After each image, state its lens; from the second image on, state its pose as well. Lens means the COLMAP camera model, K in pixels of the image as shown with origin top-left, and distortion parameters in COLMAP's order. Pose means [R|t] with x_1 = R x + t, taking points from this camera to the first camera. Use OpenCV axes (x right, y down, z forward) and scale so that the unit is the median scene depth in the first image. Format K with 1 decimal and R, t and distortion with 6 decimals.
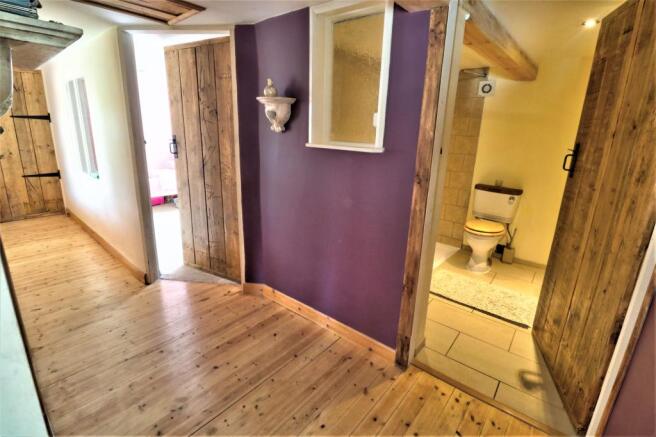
lens RADIAL K [[309.1, 0, 324.4], [0, 309.1, 214.0], [0, 0, 1]] dist [-0.004690, -0.002317]
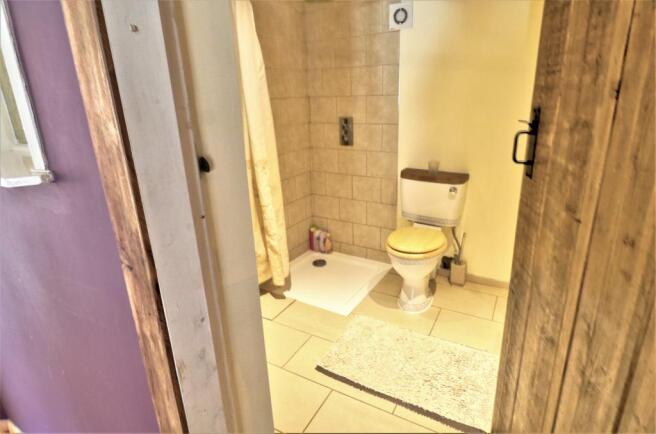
lens RADIAL K [[378.7, 0, 330.1], [0, 378.7, 216.8], [0, 0, 1]] dist [-0.022584, 0.004545]
pose [[0.979741, -0.120571, 0.159906, 0.228997], [0.110734, 0.991445, 0.069094, -0.079040], [-0.166868, -0.049987, 0.984711, 0.272439]]
